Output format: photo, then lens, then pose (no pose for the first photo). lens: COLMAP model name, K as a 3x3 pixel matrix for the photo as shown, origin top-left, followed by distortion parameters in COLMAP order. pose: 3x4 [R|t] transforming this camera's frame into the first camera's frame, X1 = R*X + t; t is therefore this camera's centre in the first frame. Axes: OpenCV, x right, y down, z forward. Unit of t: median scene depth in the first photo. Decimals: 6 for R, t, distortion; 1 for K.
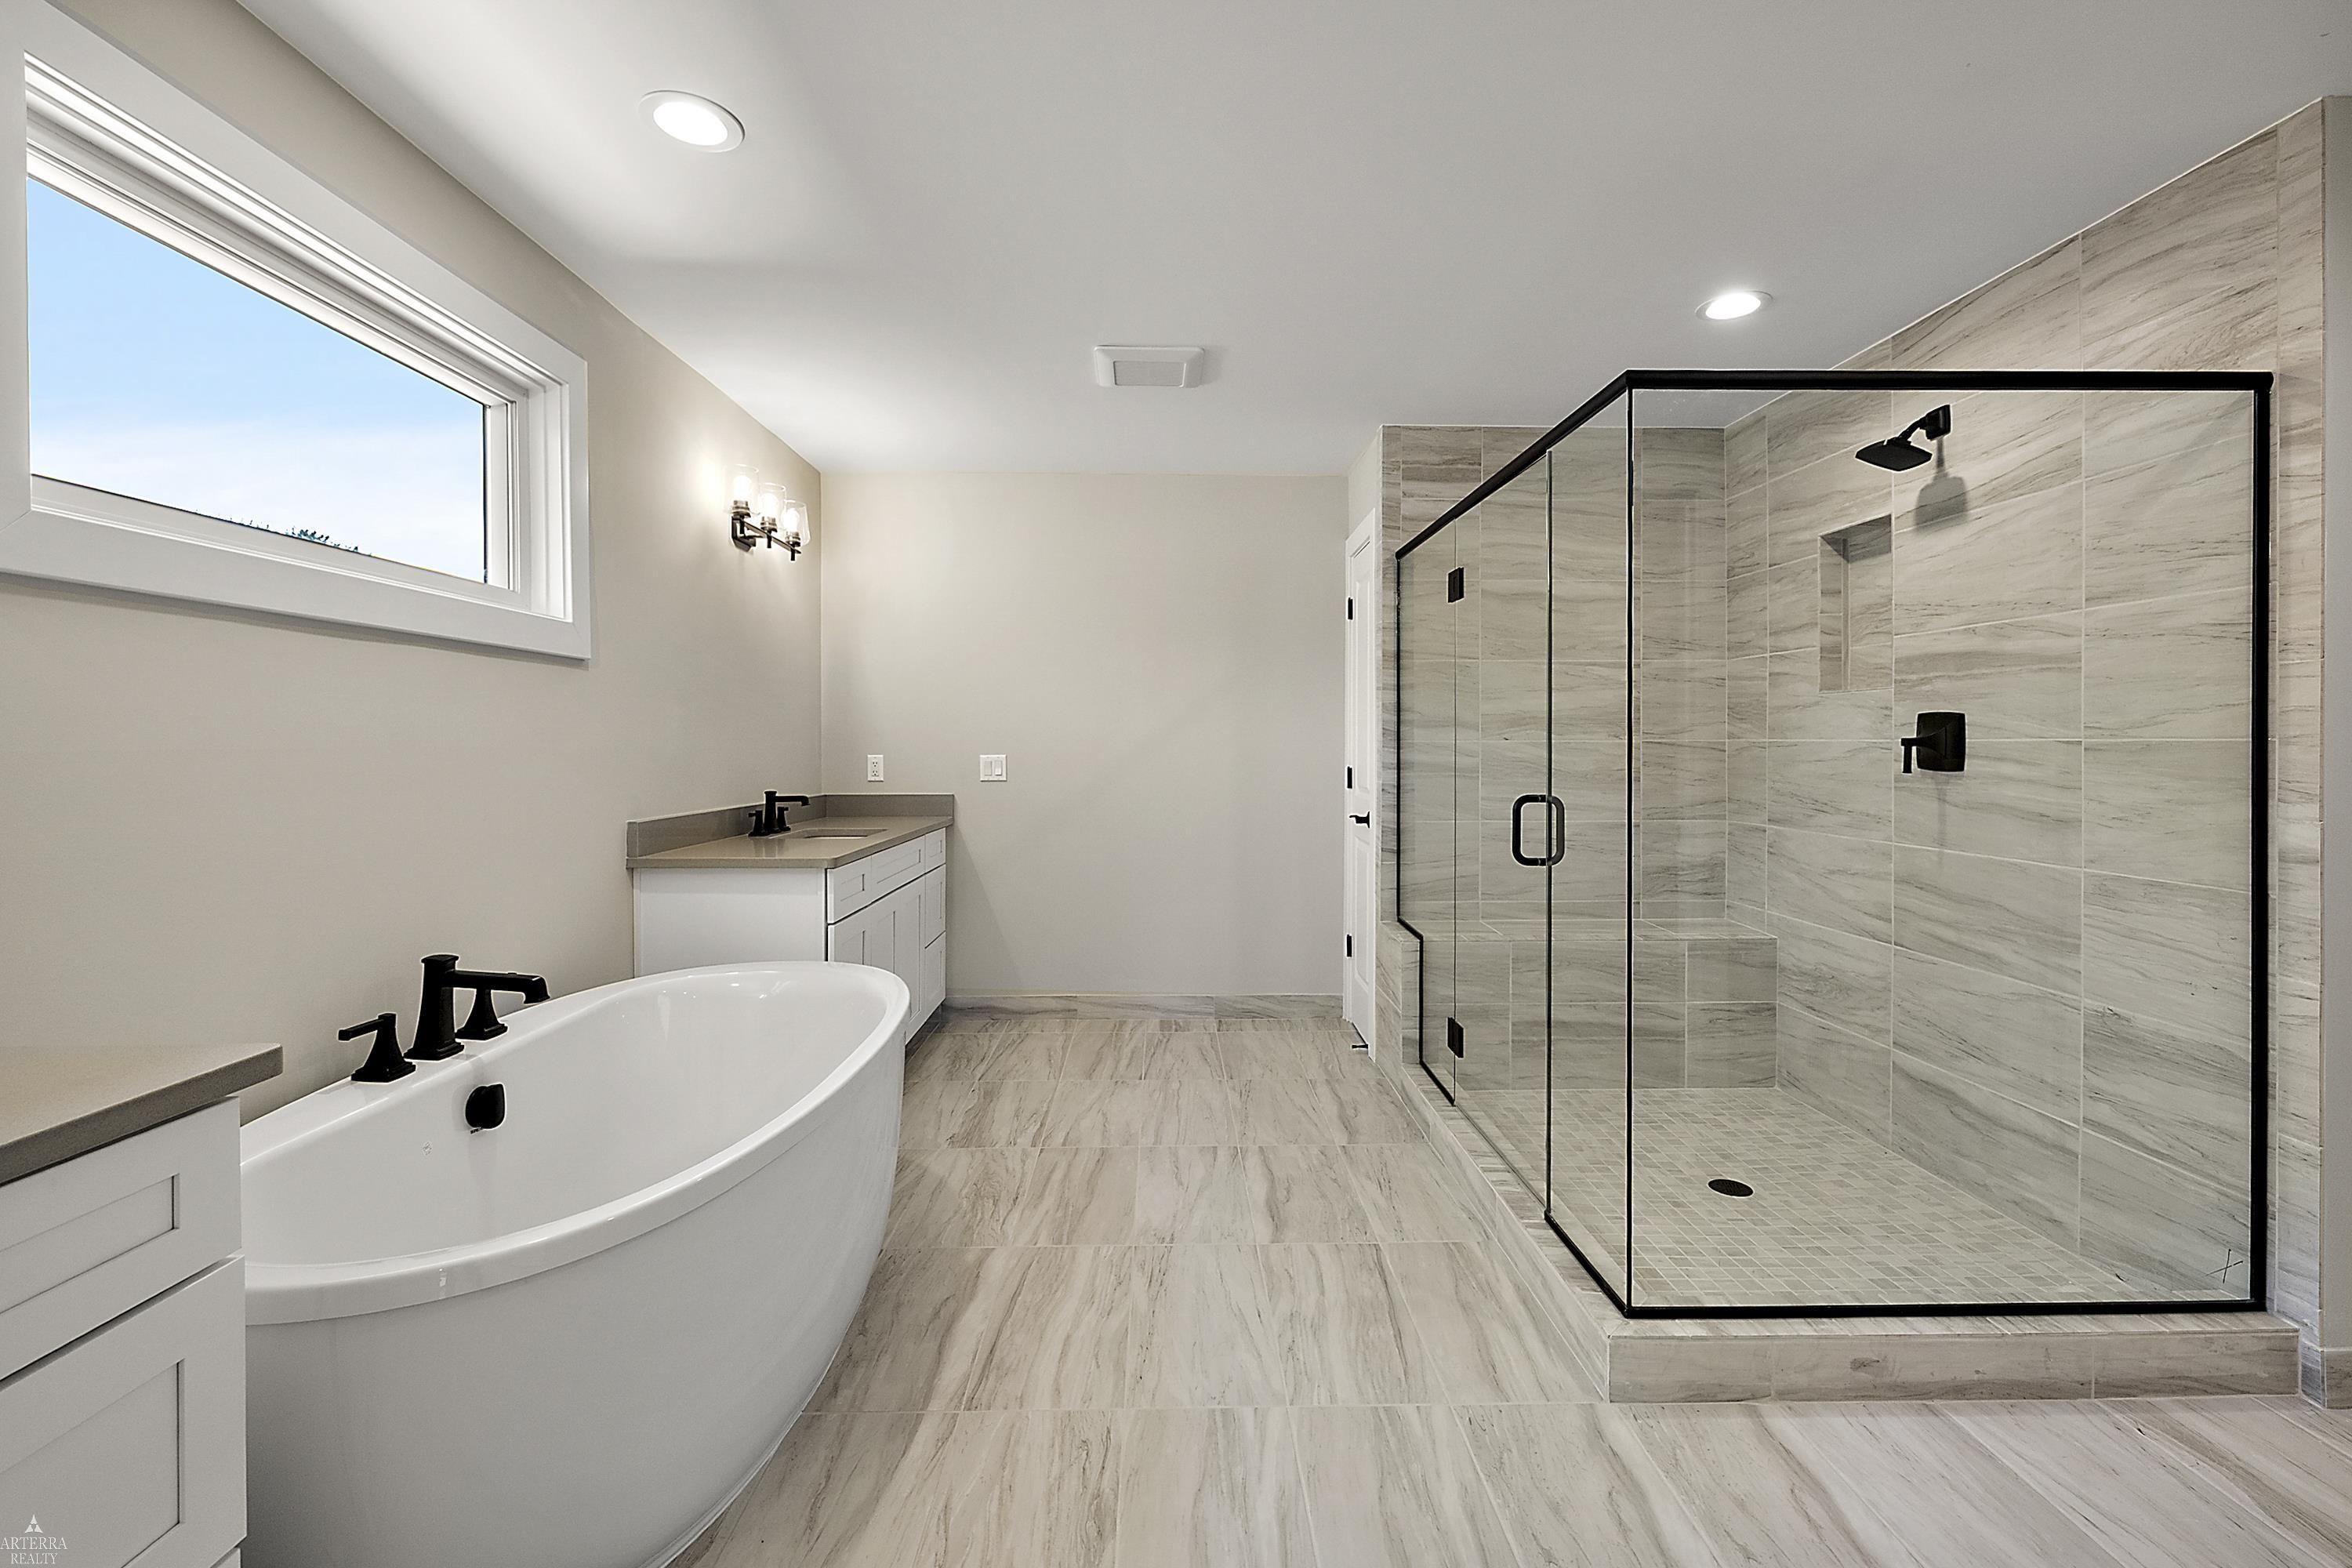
lens RADIAL K [[997.4, 0, 1179.4], [0, 997.4, 741.0], [0, 0, 1]] dist [-0.000086, 0.000175]
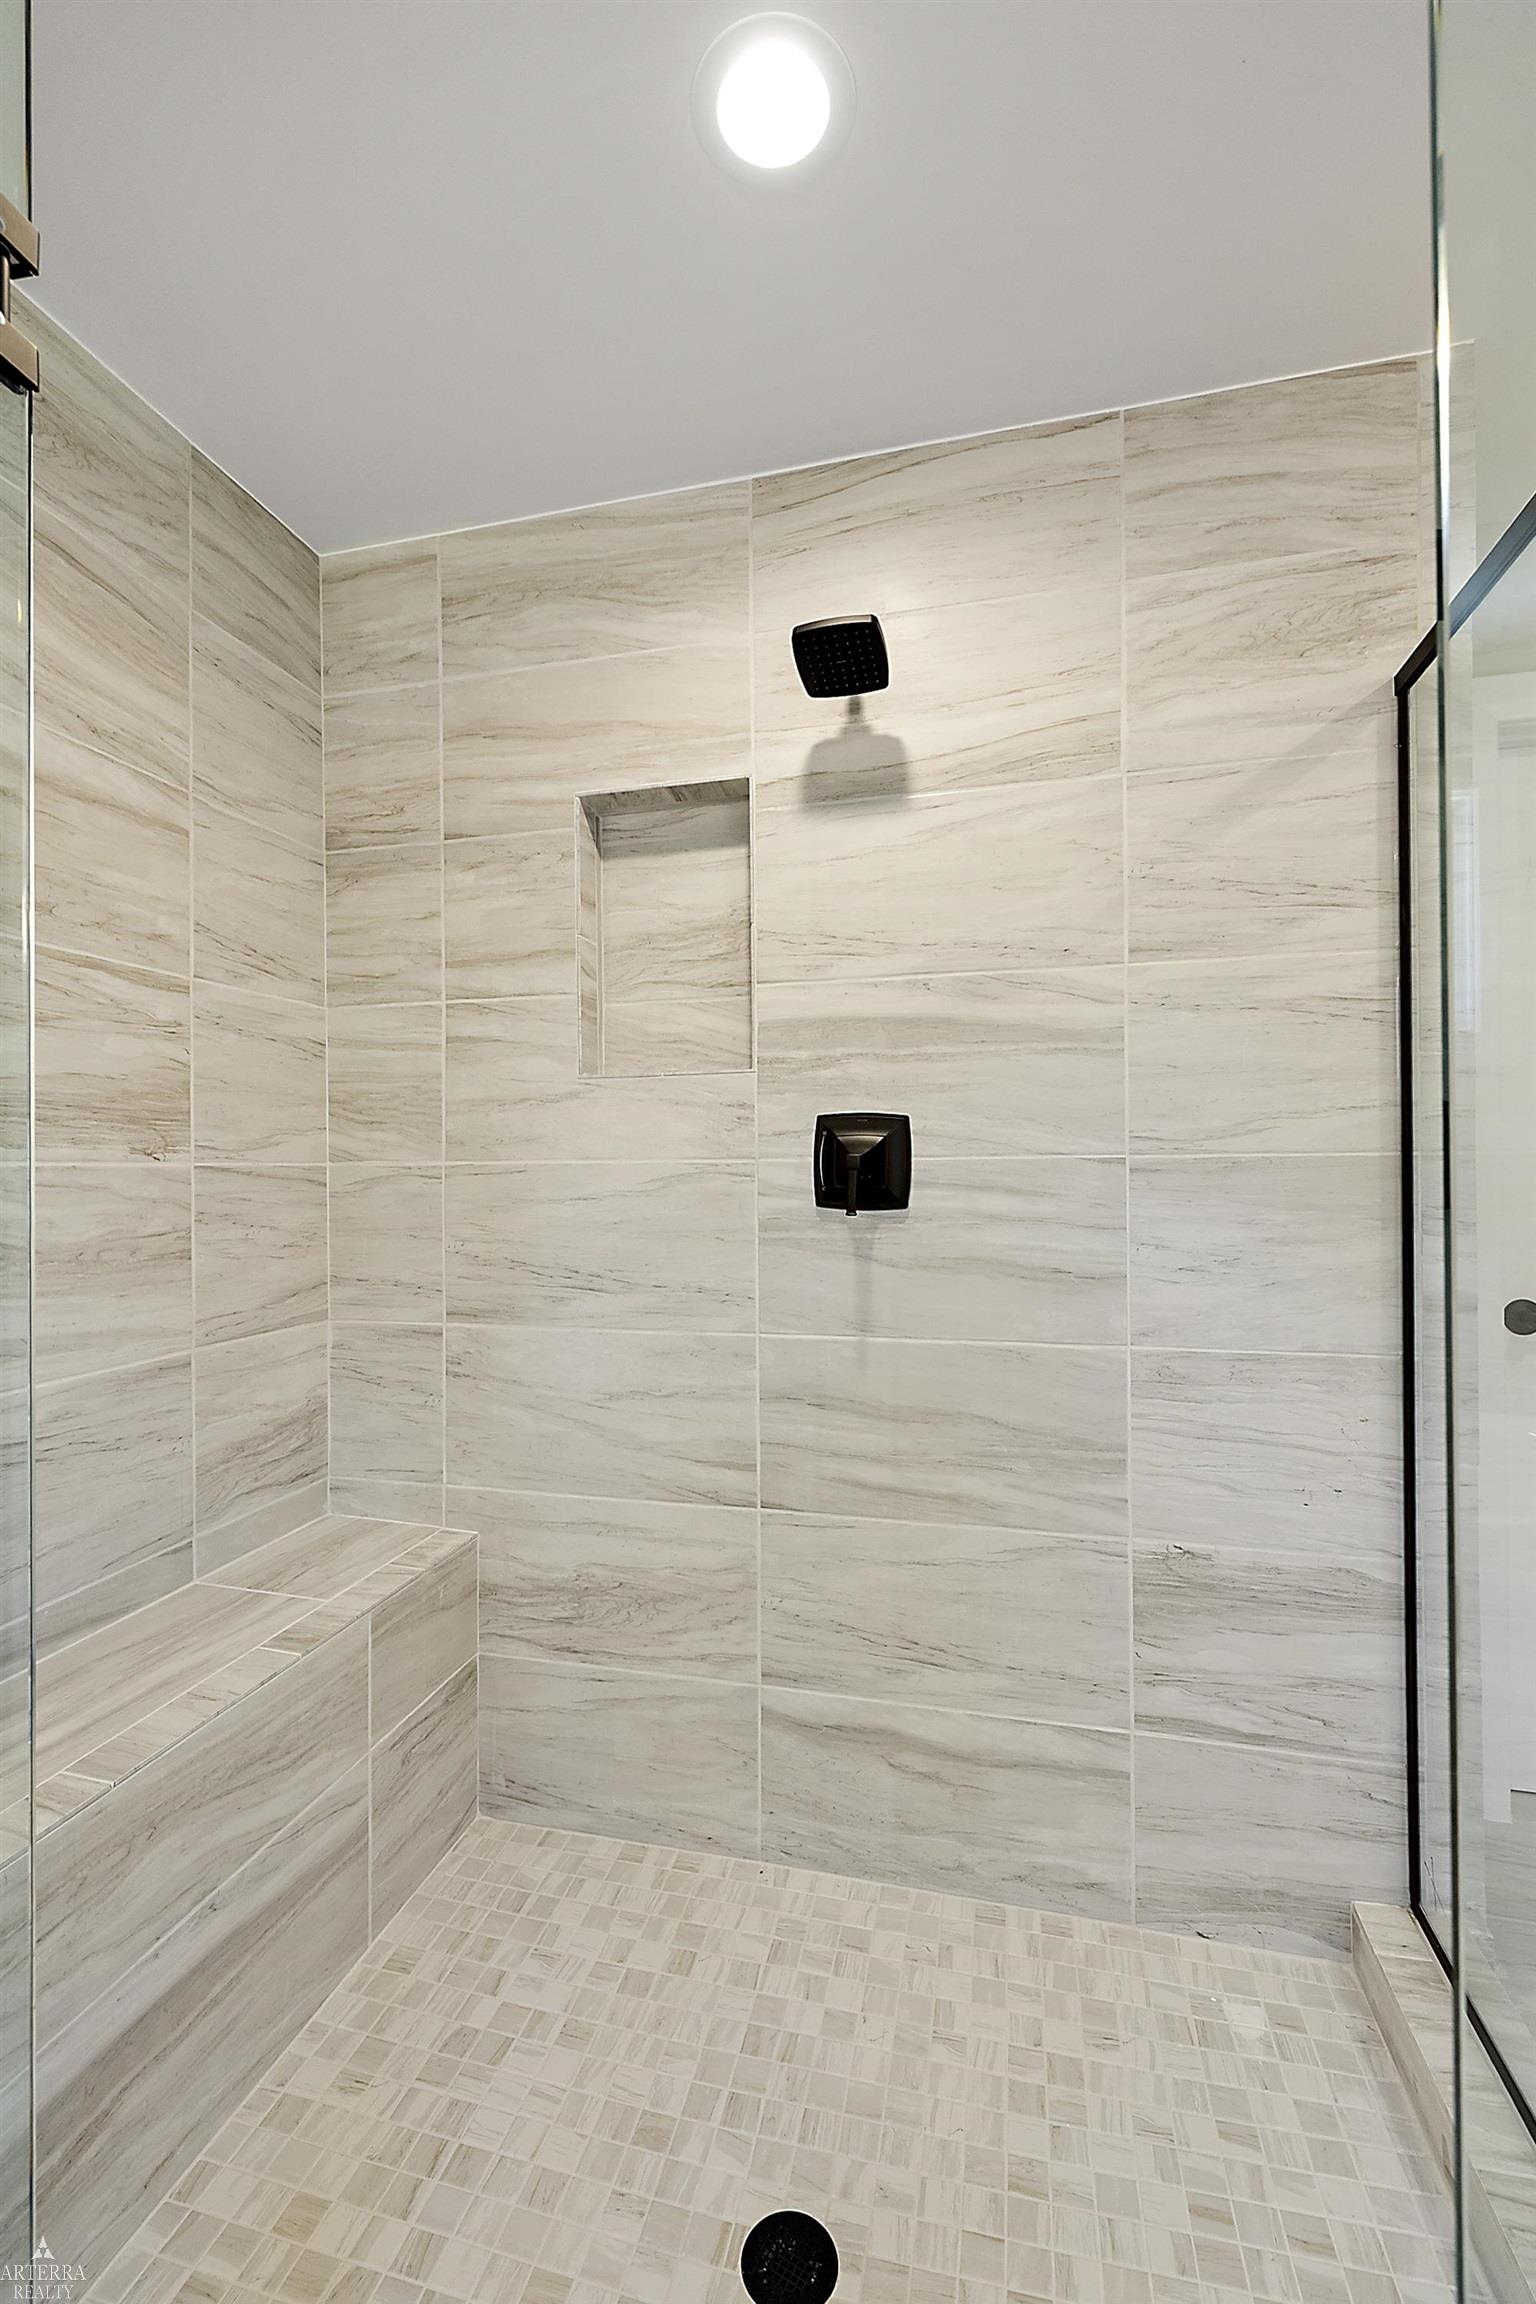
lens RADIAL K [[1002.6, 0, 757.4], [0, 1002.6, 1156.4], [0, 0, 1]] dist [-0.000824, 0.000816]
pose [[0.267420, 0.005463, 0.963565, 0.160151], [0.008613, 0.999930, -0.008060, 0.001957], [-0.963542, 0.010454, 0.267354, 0.936124]]
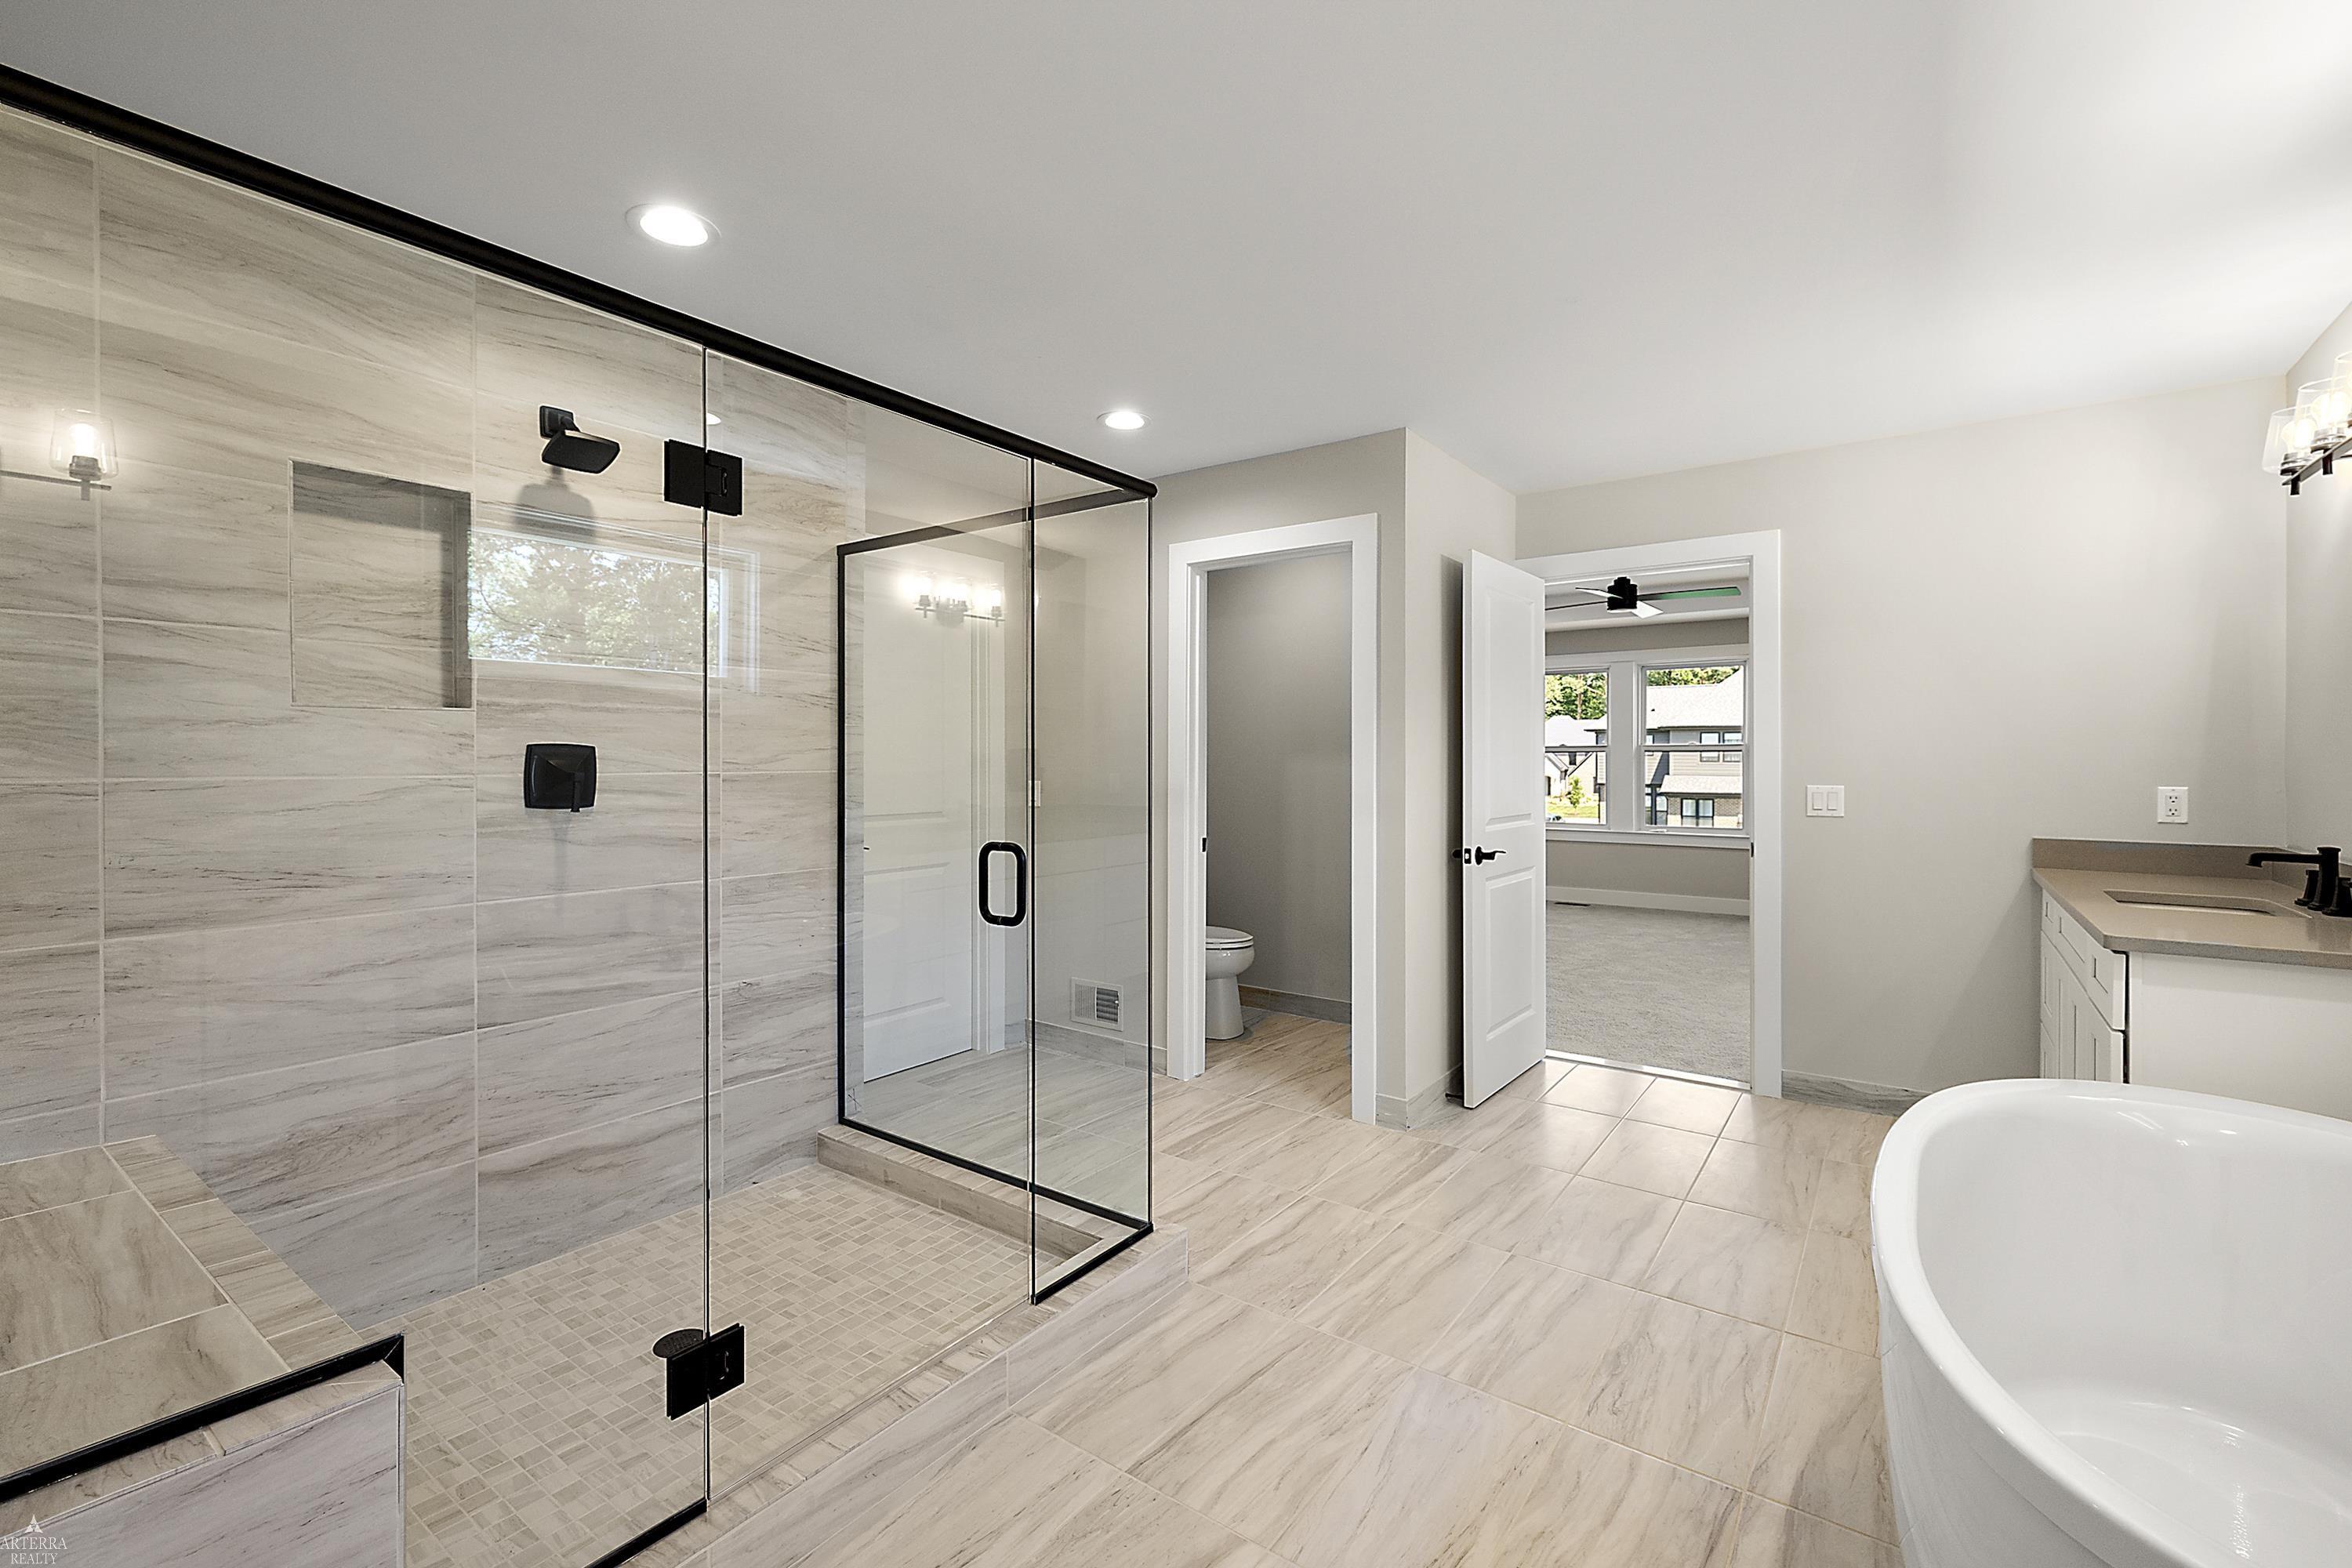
lens RADIAL K [[1015.5, 0, 1183.1], [0, 1015.5, 765.0], [0, 0, 1]] dist [0.000261, 0.000168]
pose [[-0.798665, -0.001881, 0.601772, -0.260252], [0.001417, 0.999986, 0.005008, -0.014203], [-0.601774, 0.004852, -0.798652, 1.459512]]
